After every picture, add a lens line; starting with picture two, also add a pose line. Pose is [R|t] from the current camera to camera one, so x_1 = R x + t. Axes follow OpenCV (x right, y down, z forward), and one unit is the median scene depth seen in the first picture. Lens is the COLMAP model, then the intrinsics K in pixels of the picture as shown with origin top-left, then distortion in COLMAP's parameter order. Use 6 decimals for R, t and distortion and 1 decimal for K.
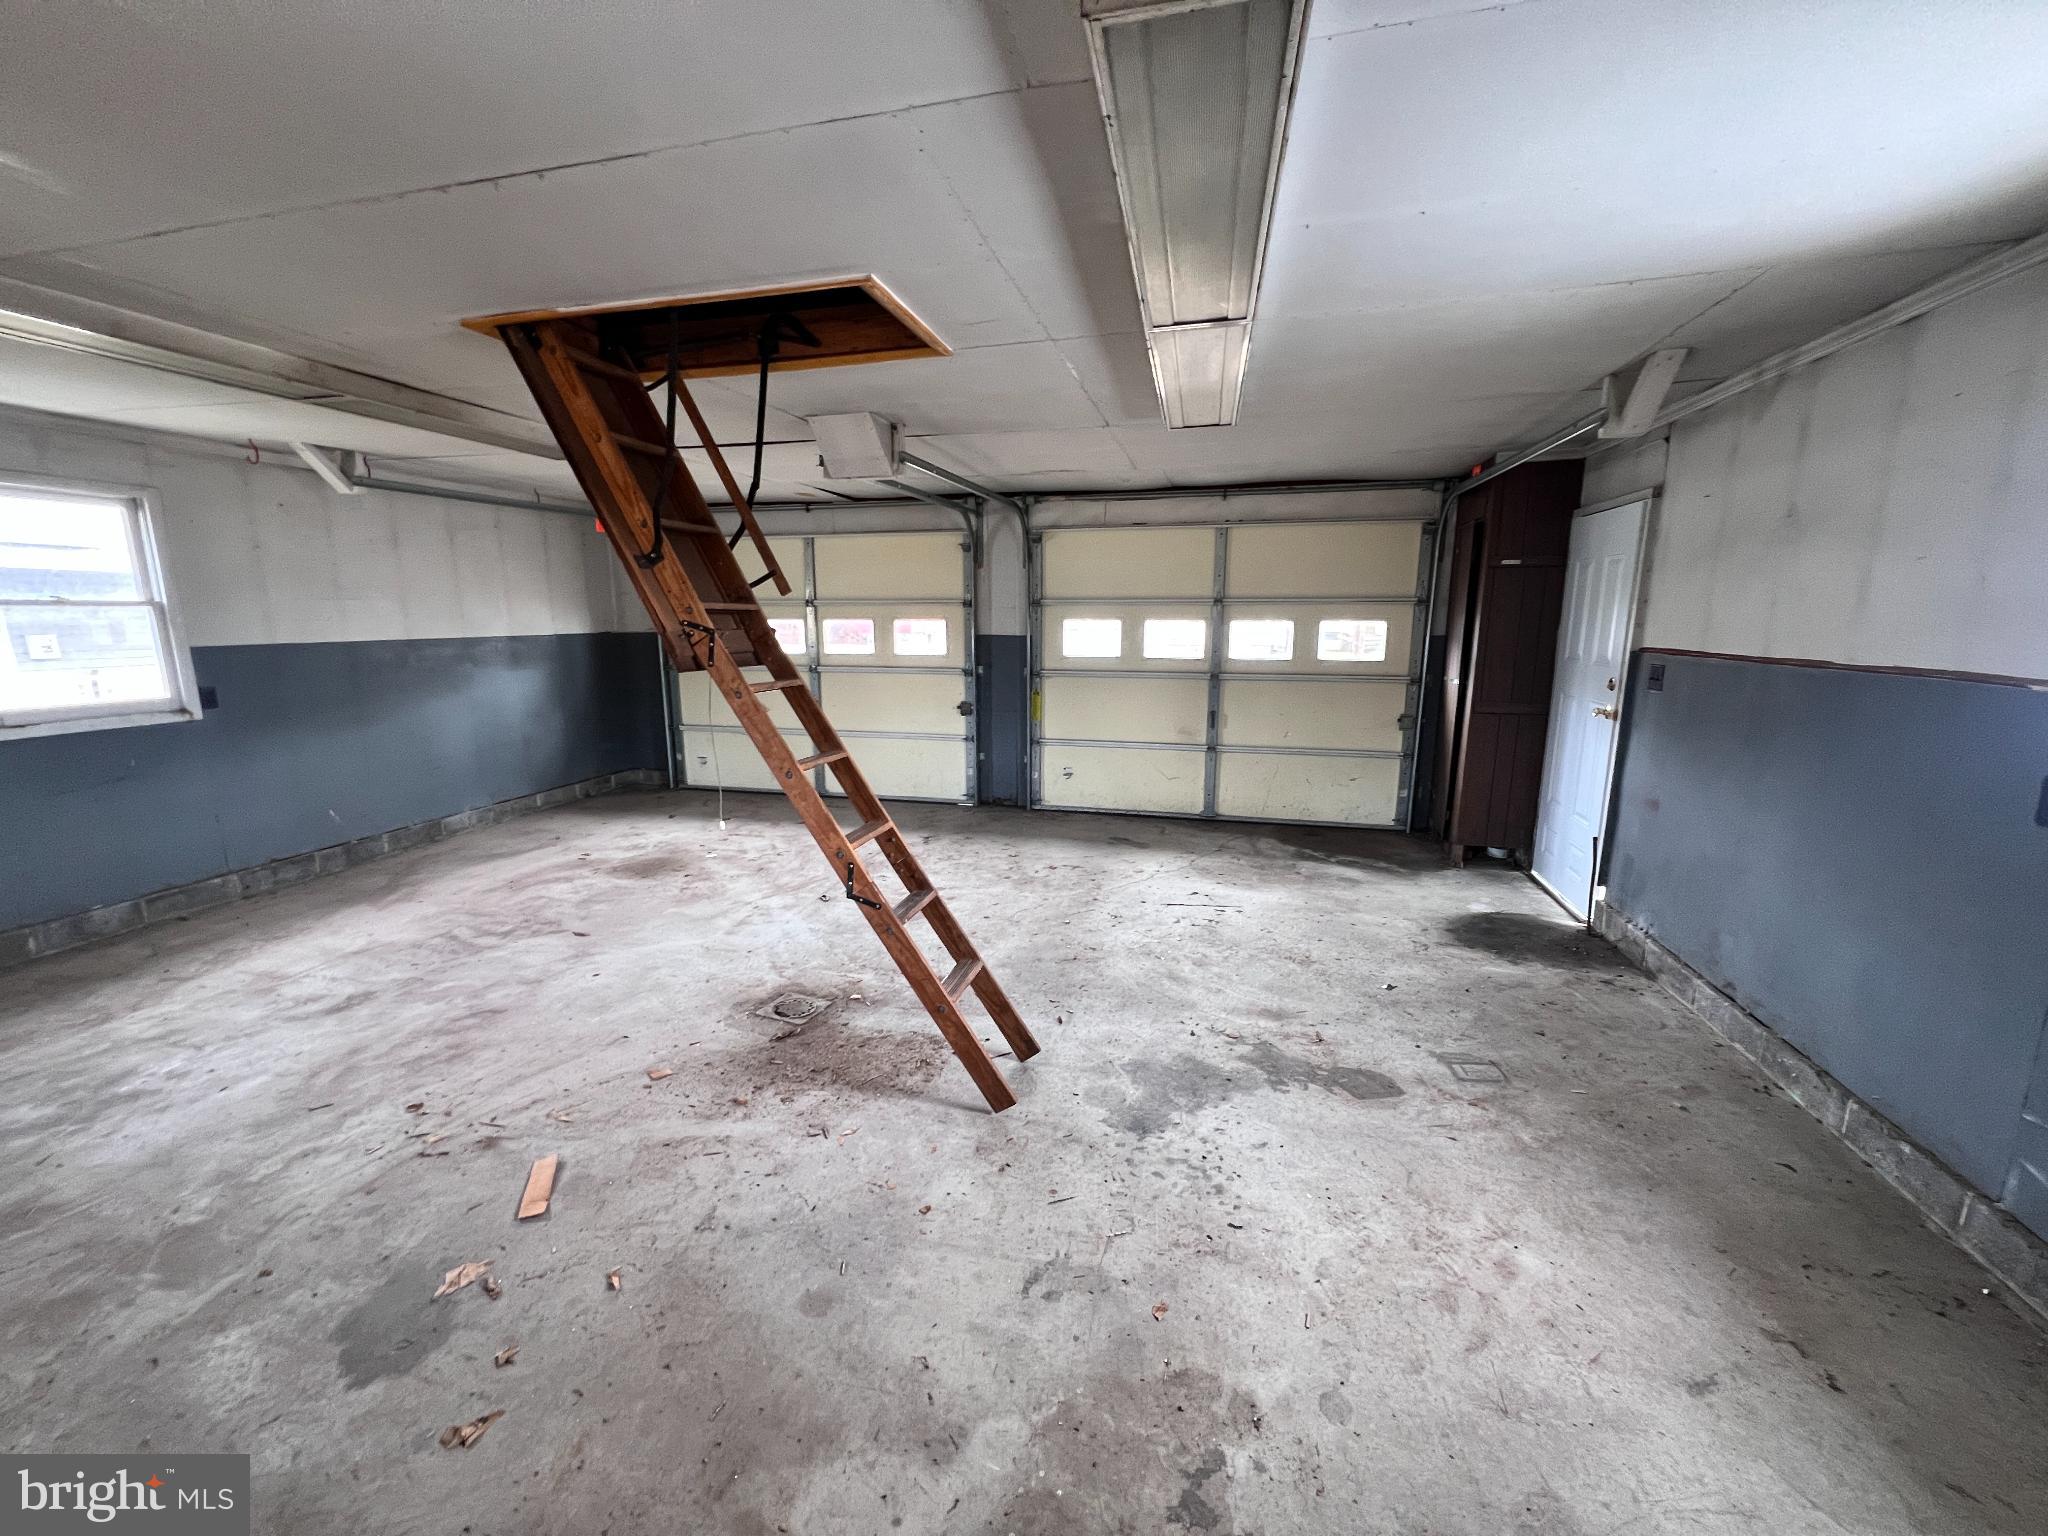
lens RADIAL K [[816.4, 0, 1022.3], [0, 816.4, 772.2], [0, 0, 1]] dist [-0.002001, -0.000123]
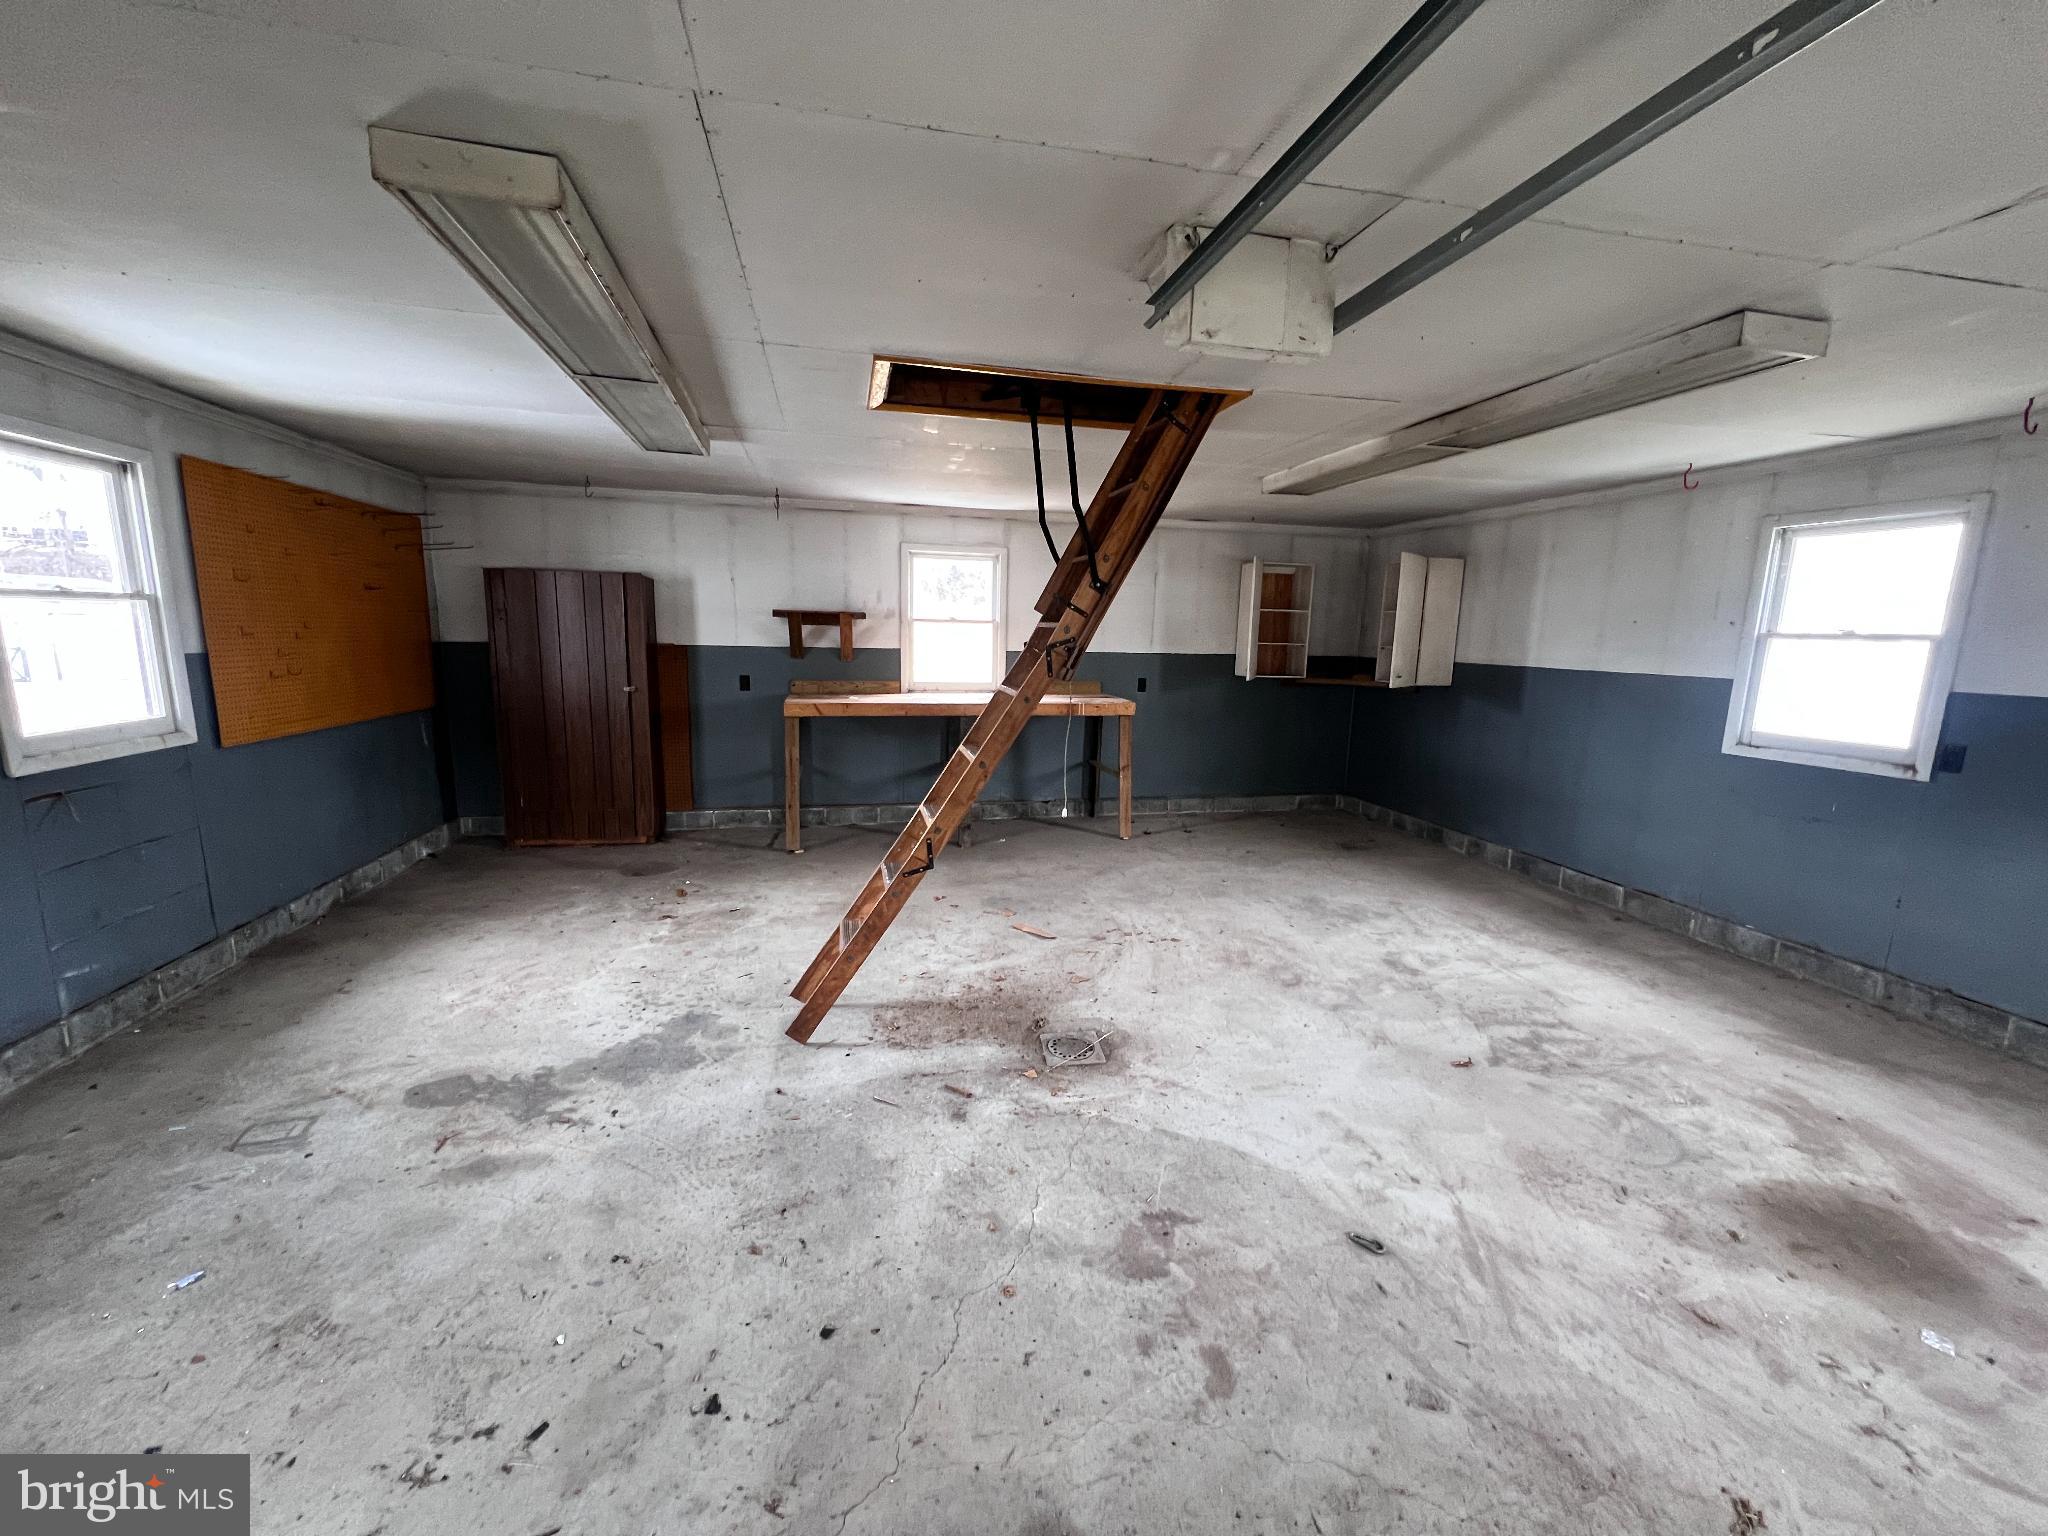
lens RADIAL K [[816.4, 0, 1022.3], [0, 816.4, 772.2], [0, 0, 1]] dist [-0.002001, -0.000123]
pose [[-0.892116, 0.059490, -0.447872, 0.189874], [-0.107034, 0.935246, 0.337428, -0.347447], [0.438945, 0.348963, -0.827981, 1.777168]]
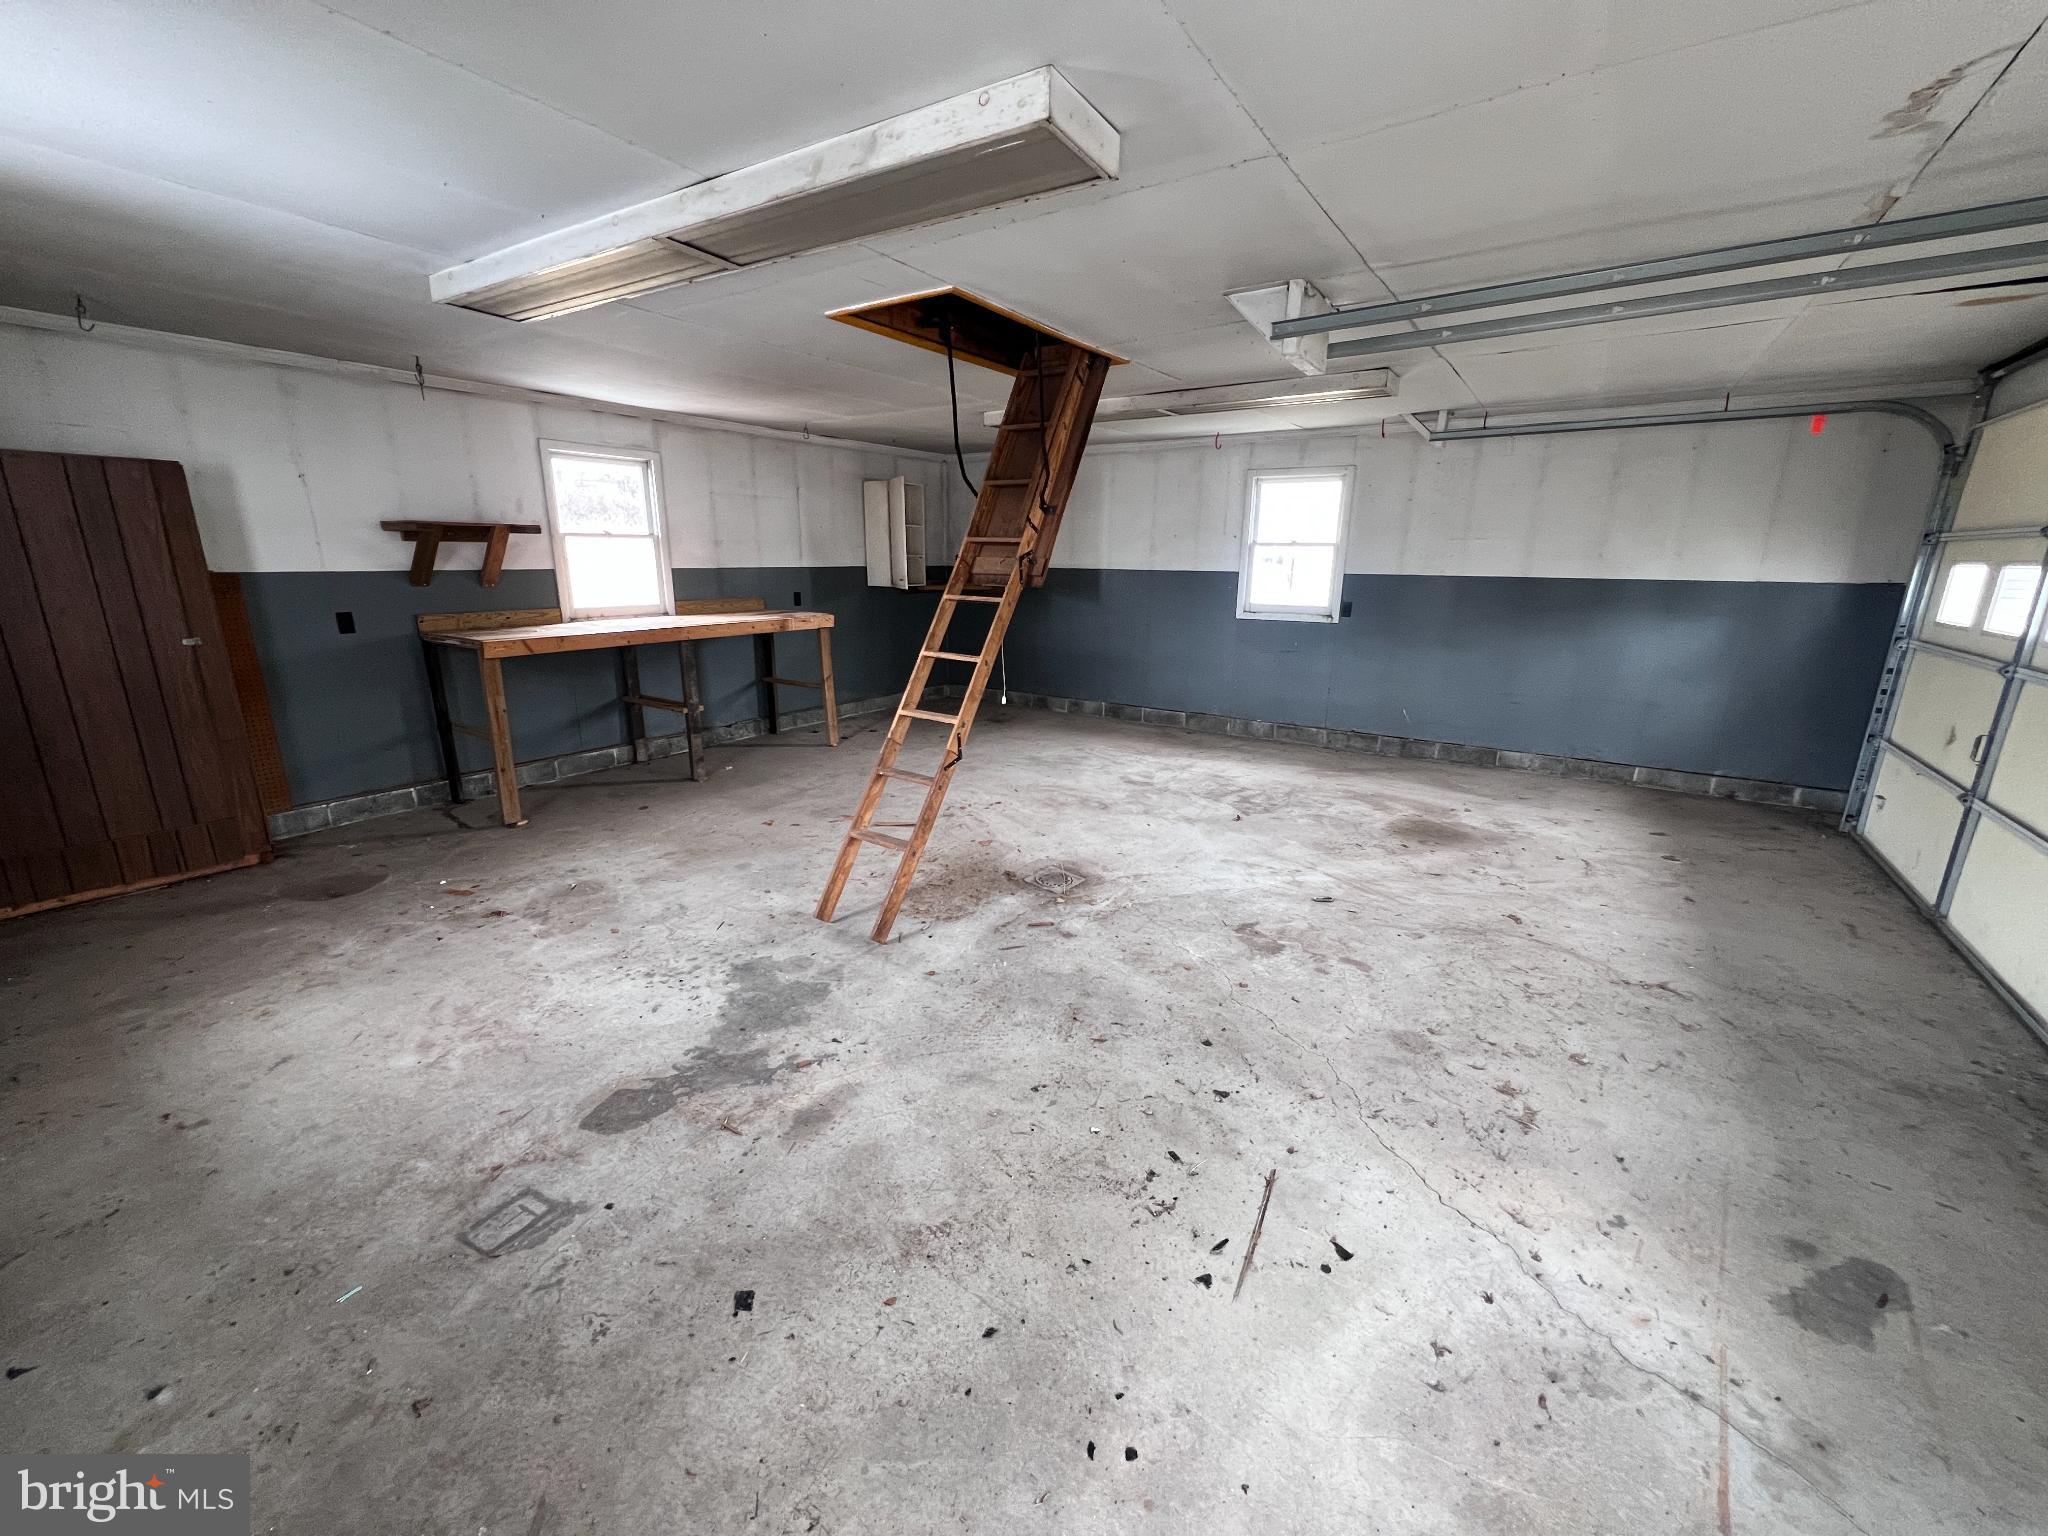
lens RADIAL K [[816.4, 0, 1022.3], [0, 816.4, 772.2], [0, 0, 1]] dist [-0.002001, -0.000123]
pose [[-0.345026, 0.241100, -0.907099, 0.851635], [-0.188089, 0.929080, 0.318485, -0.250246], [0.919554, 0.280500, -0.275208, 1.342322]]
